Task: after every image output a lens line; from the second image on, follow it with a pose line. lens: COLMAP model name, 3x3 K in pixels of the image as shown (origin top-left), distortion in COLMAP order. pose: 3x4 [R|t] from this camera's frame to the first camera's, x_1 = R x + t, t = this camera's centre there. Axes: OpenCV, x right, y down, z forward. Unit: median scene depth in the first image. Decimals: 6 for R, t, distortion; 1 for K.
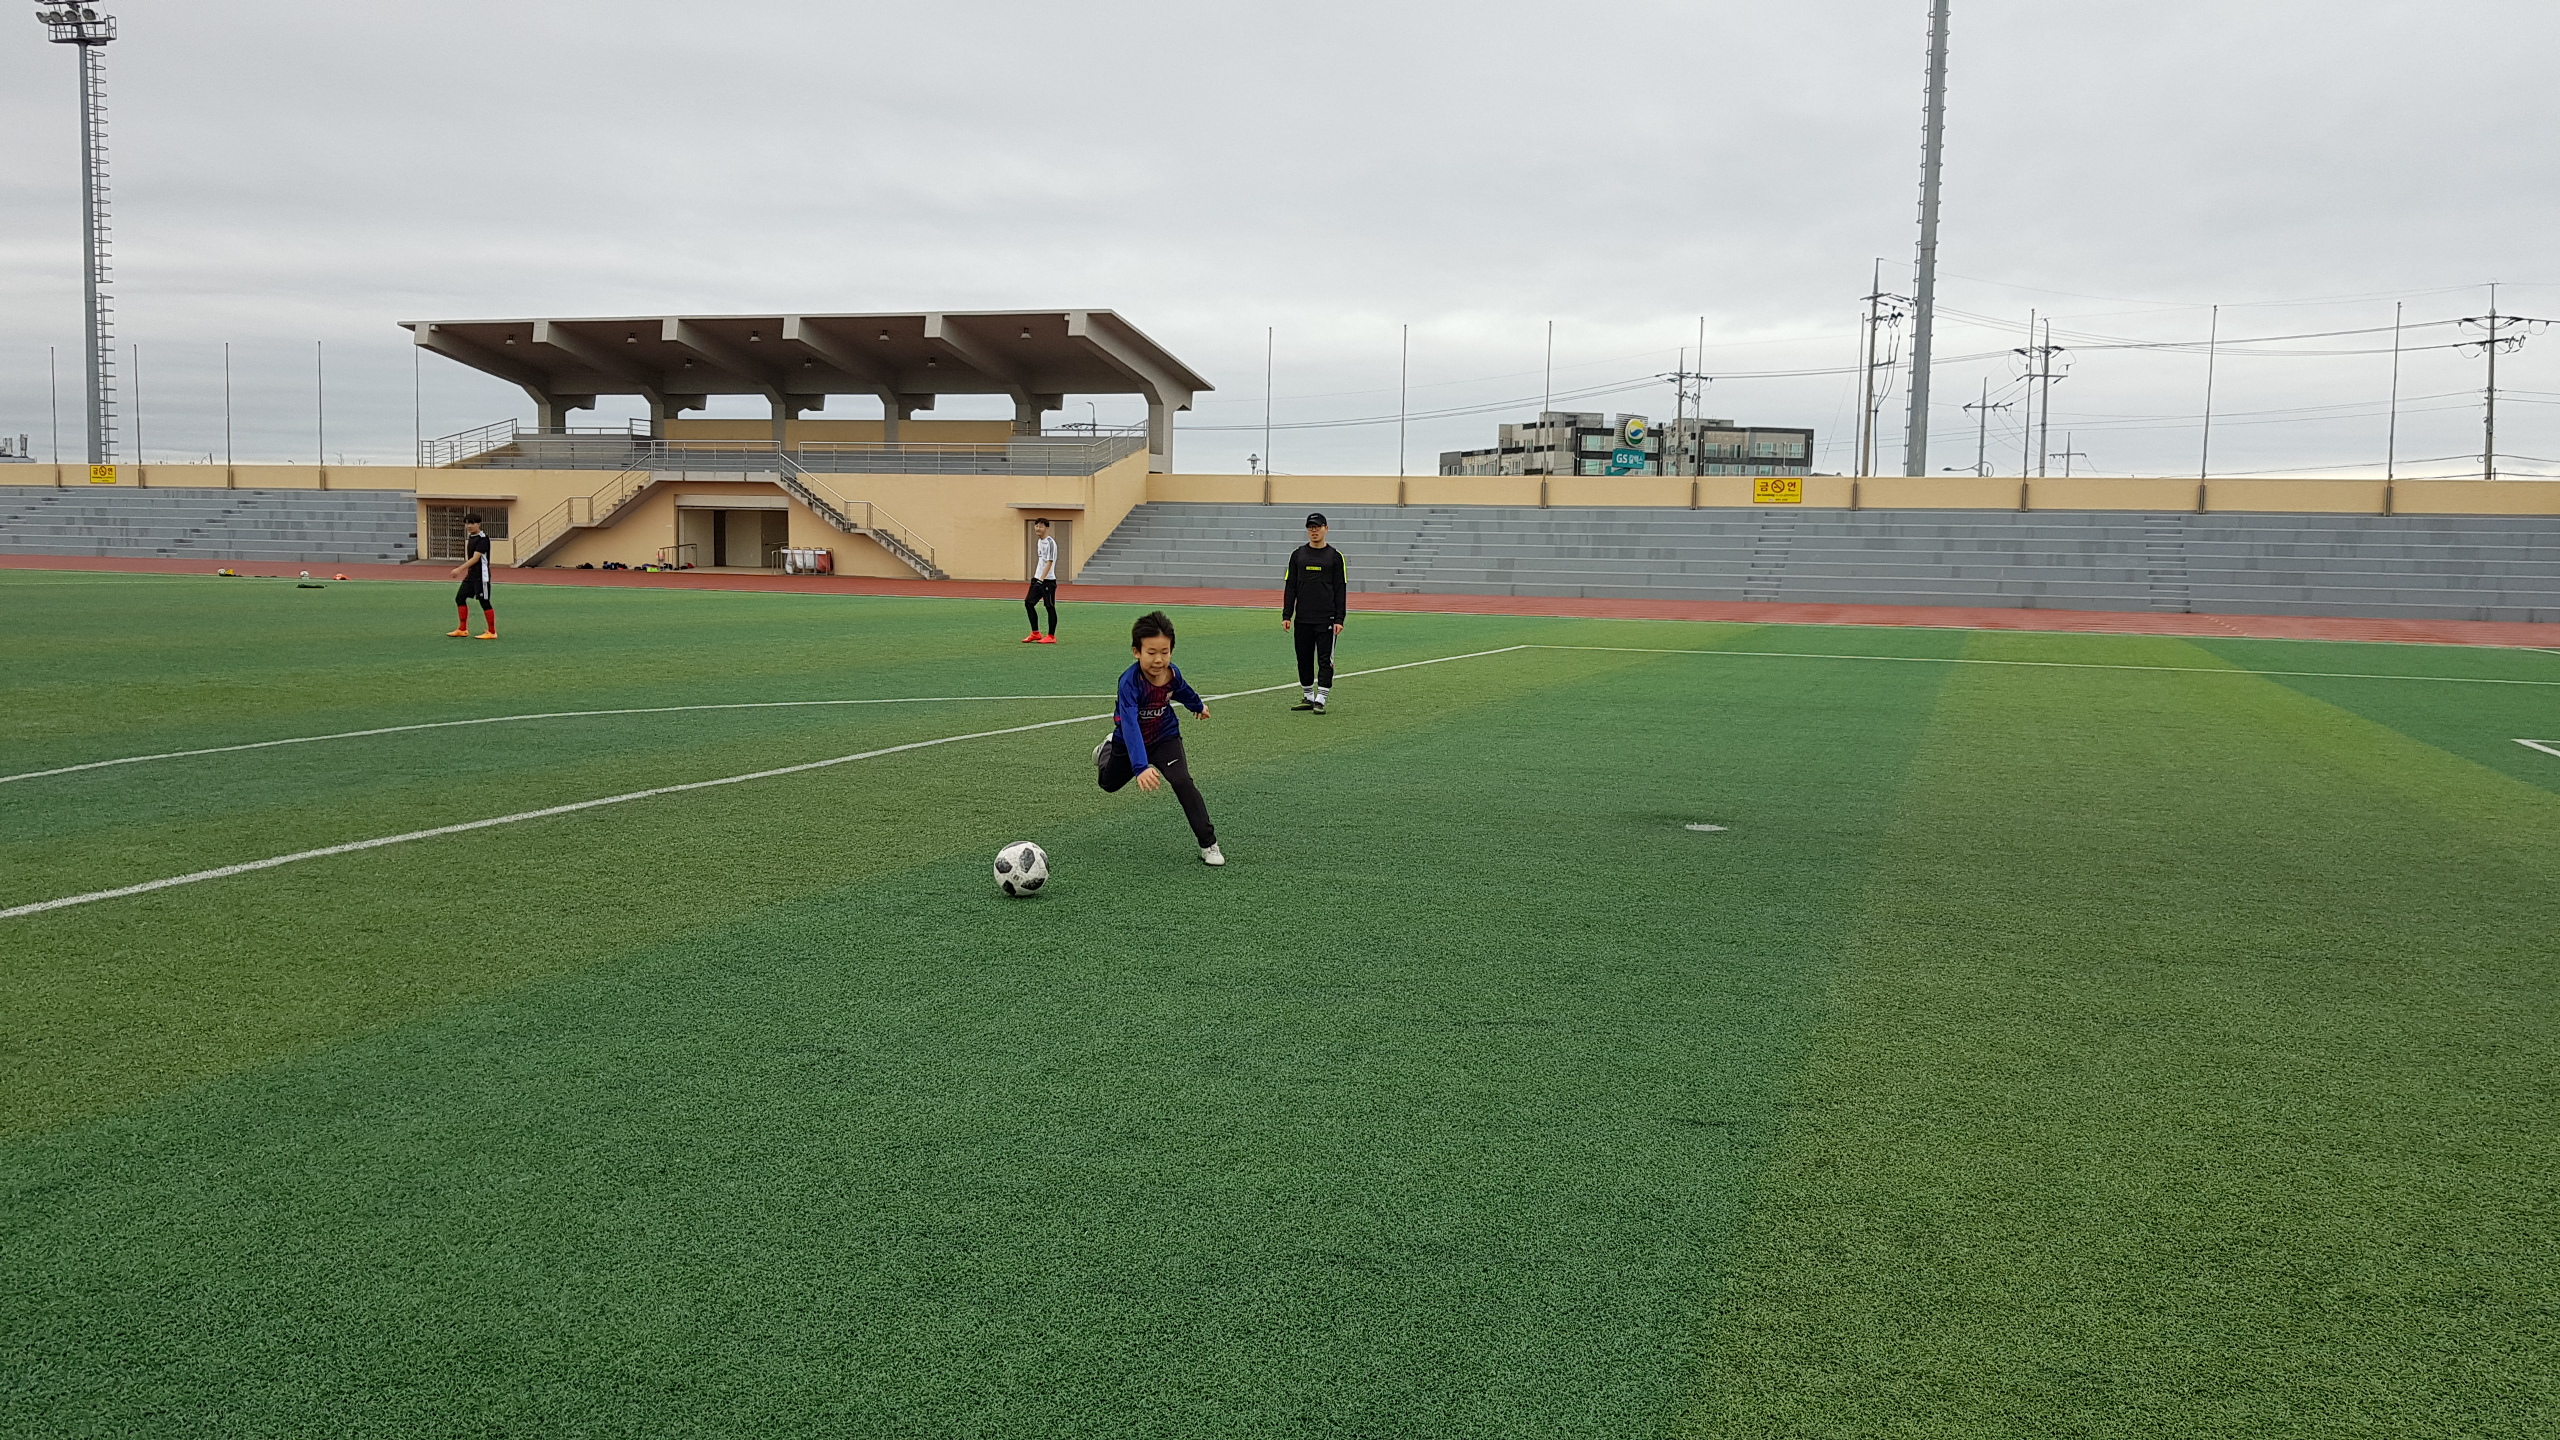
lens RADIAL K [[2002.5, 0, 1280.0], [0, 2002.5, 720.0], [0, 0, 1]] dist [0.086945, -0.139816]
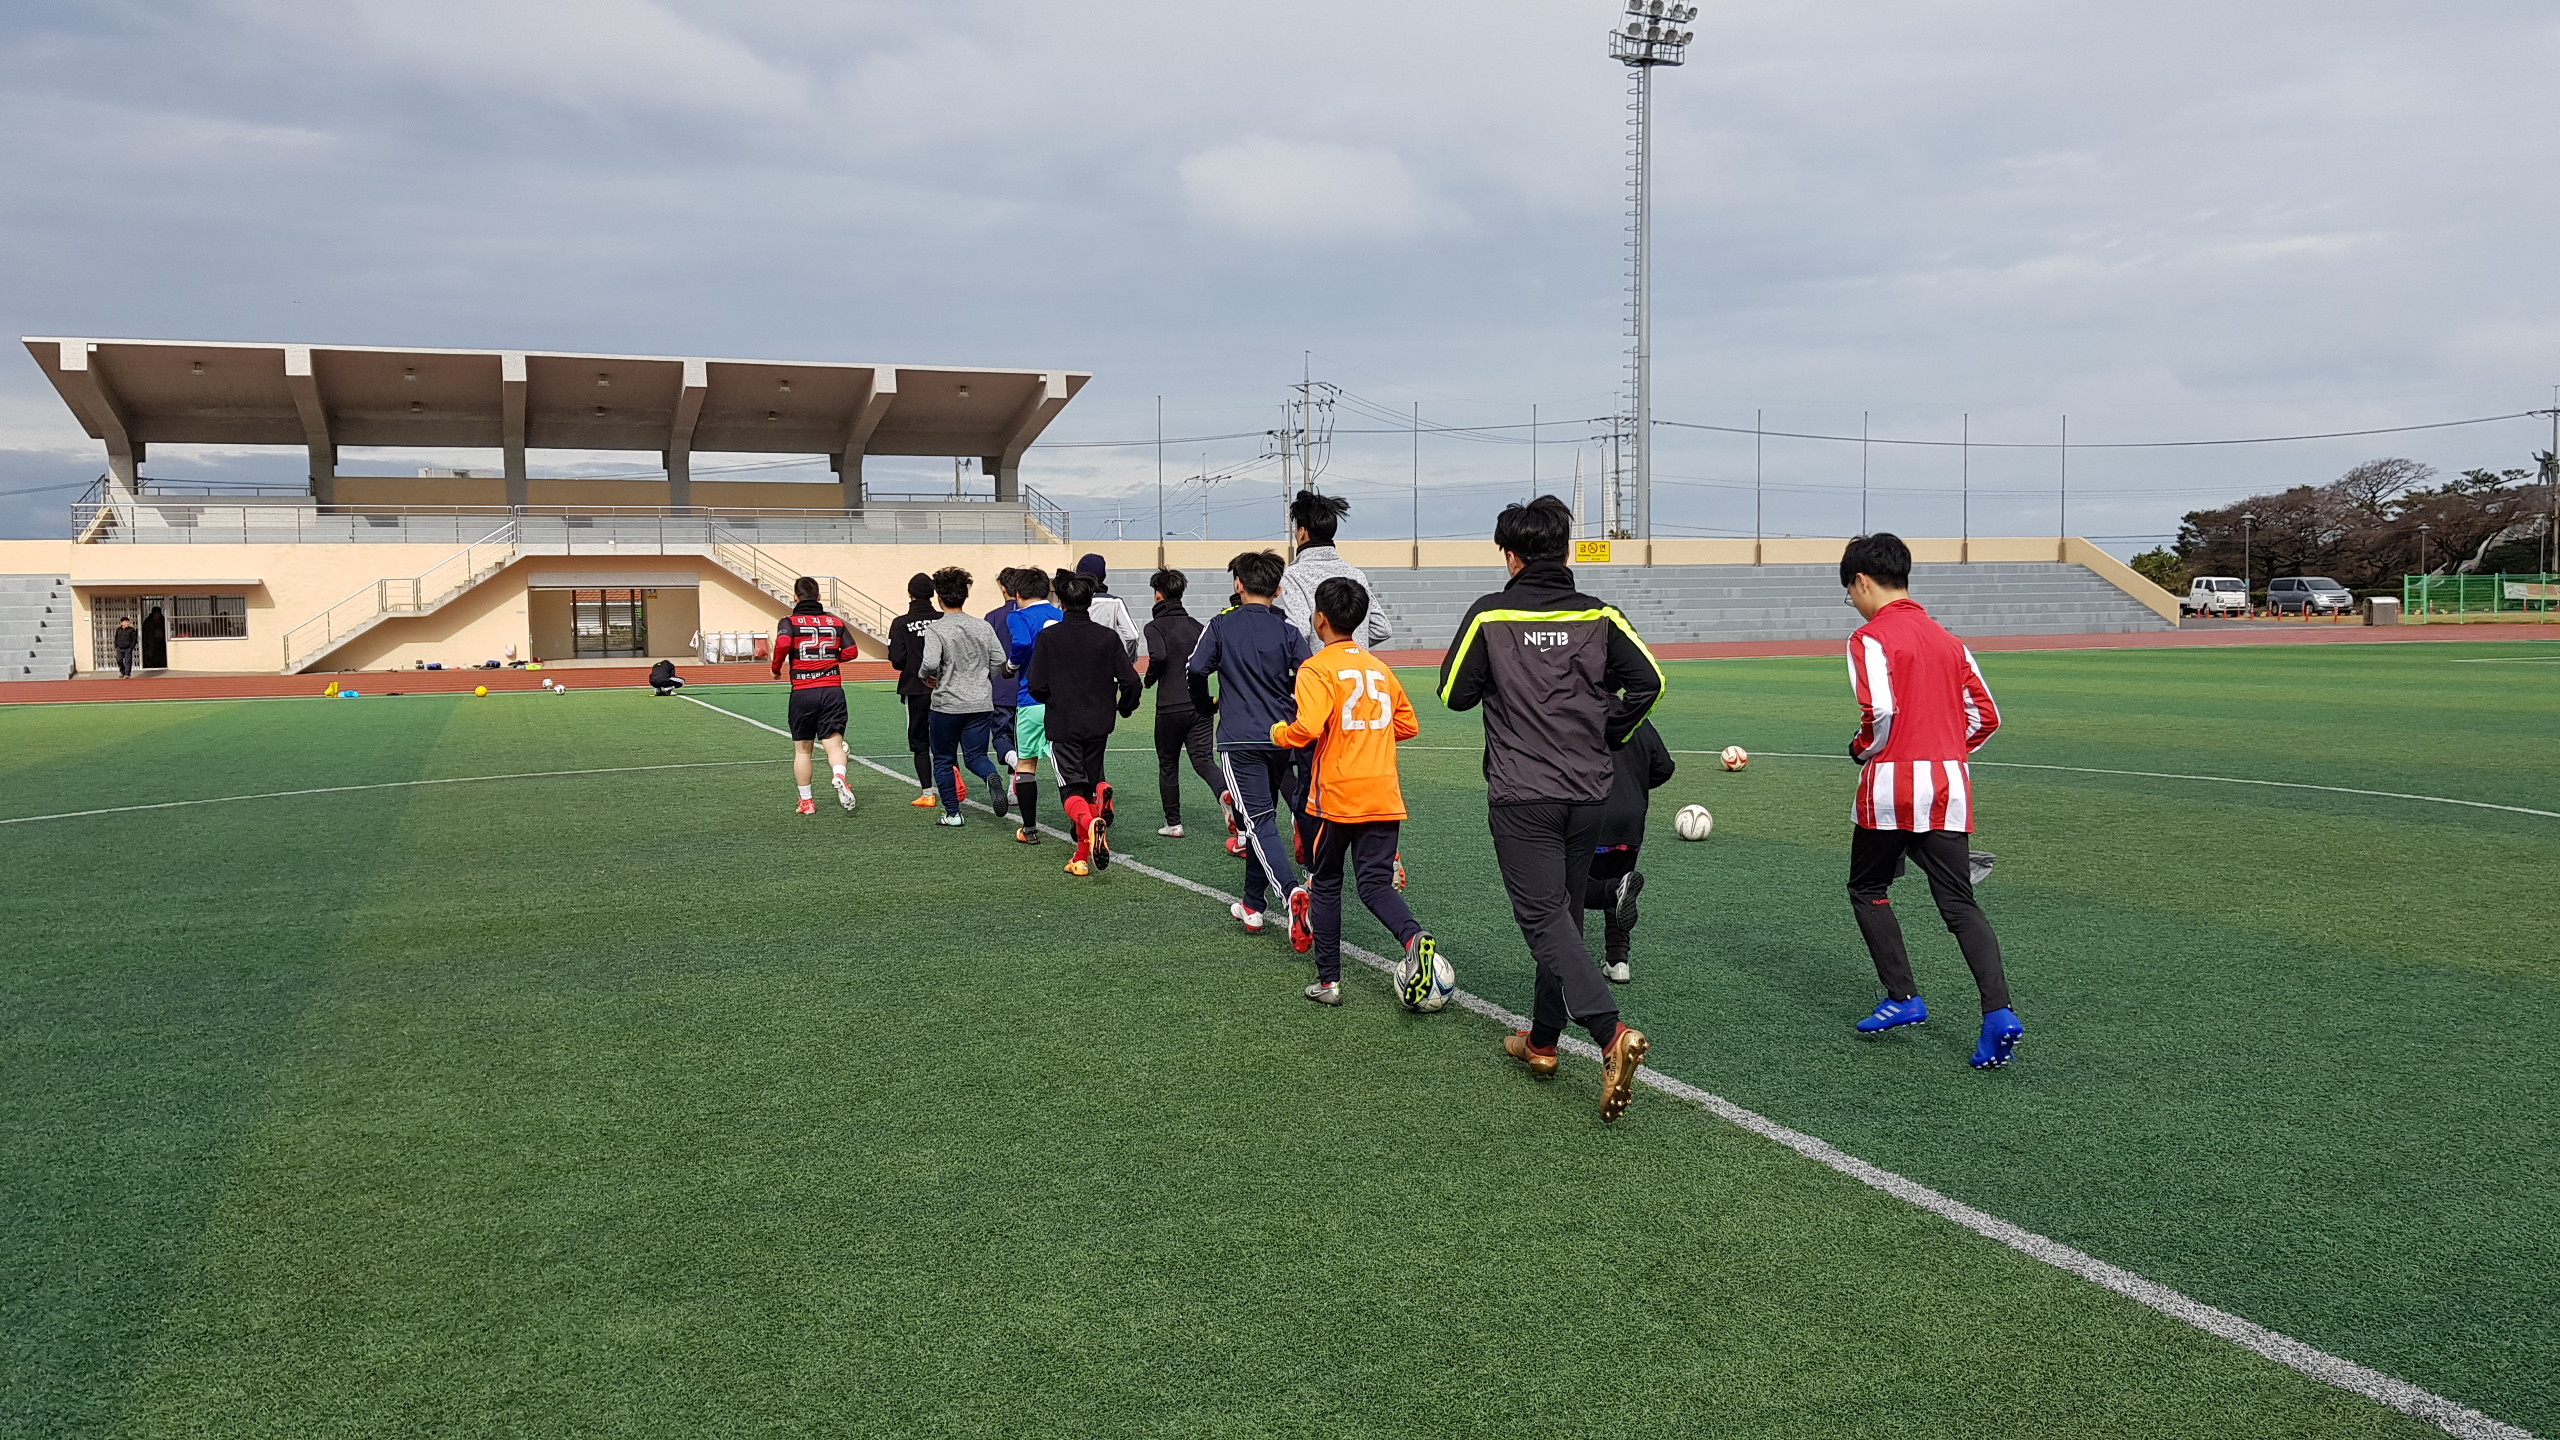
lens RADIAL K [[2069.6, 0, 1280.0], [0, 2069.6, 720.0], [0, 0, 1]] dist [0.086897, -0.162277]
pose [[0.746822, -0.064867, 0.661853, -0.636431], [0.087071, 0.996202, -0.000613, -0.027074], [-0.659299, 0.058086, 0.749634, 0.186014]]
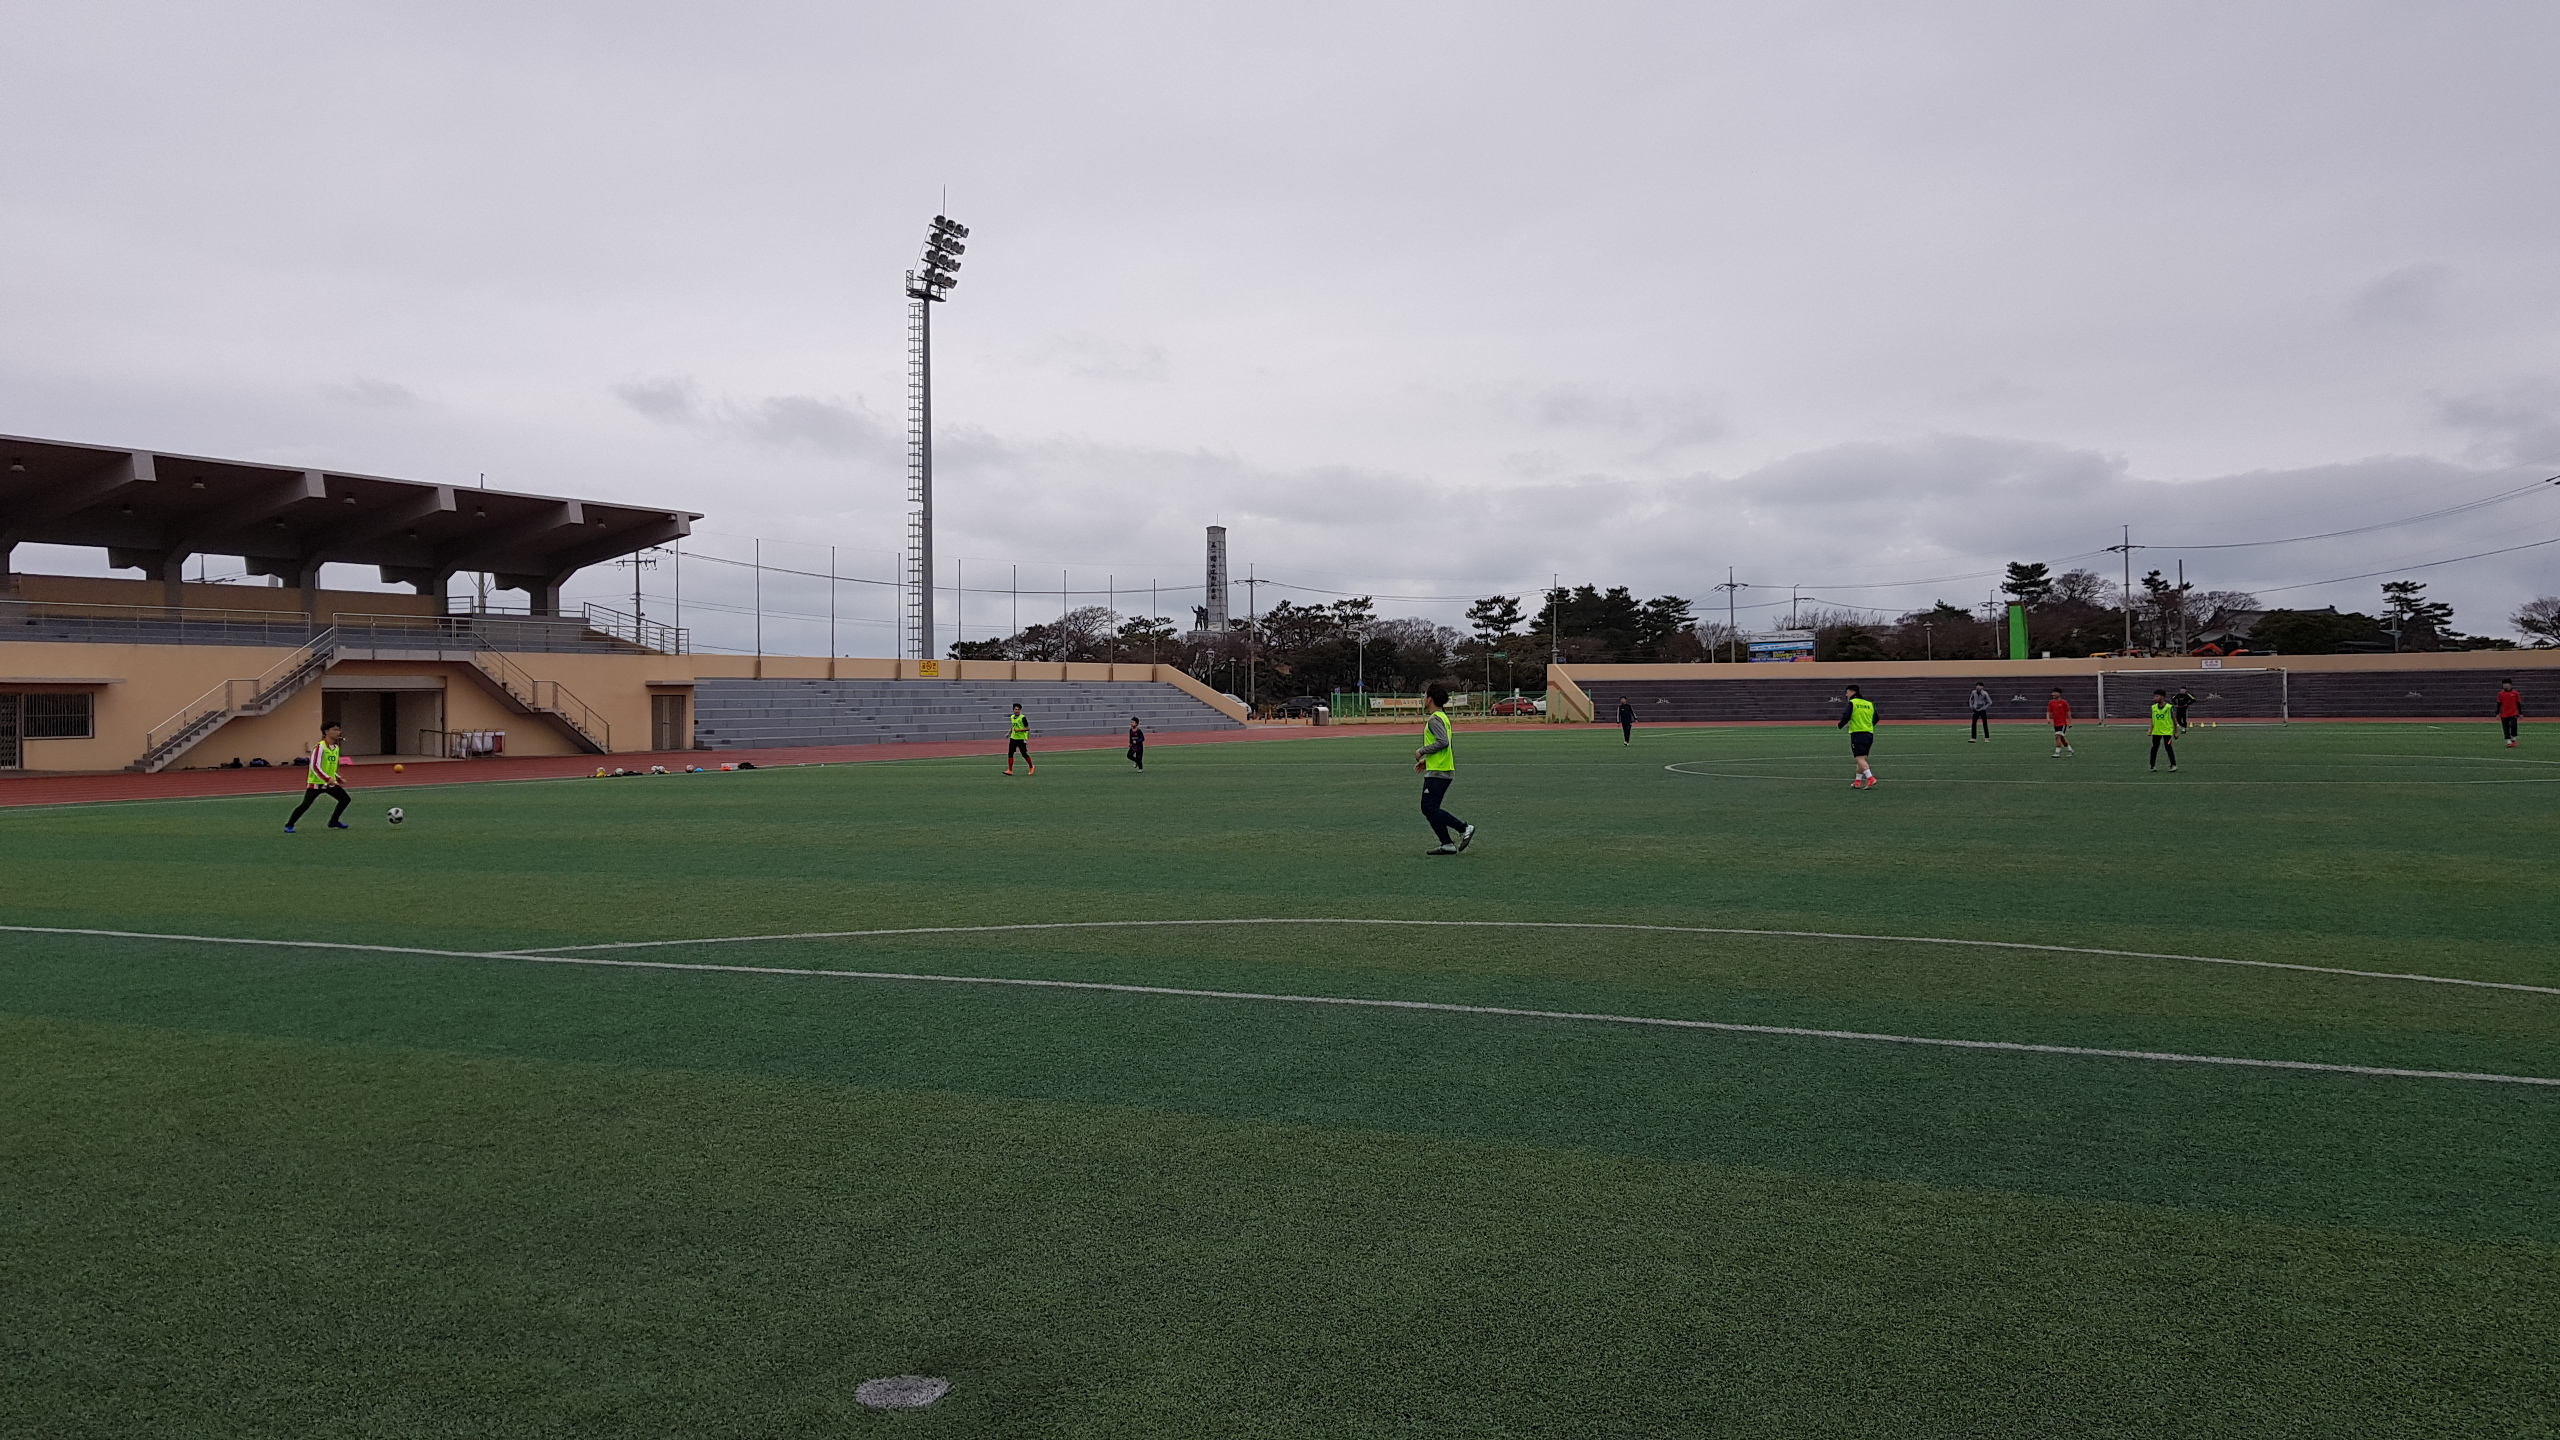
lens RADIAL K [[1999.9, 0, 1290.2], [0, 1999.9, 685.6], [0, 0, 1]] dist [0.094770, -0.163117]
pose [[0.103025, -0.013076, 0.994593, -1.121965], [0.100034, 0.994980, 0.002719, -0.069353], [-0.989636, 0.099213, 0.103816, 0.510967]]
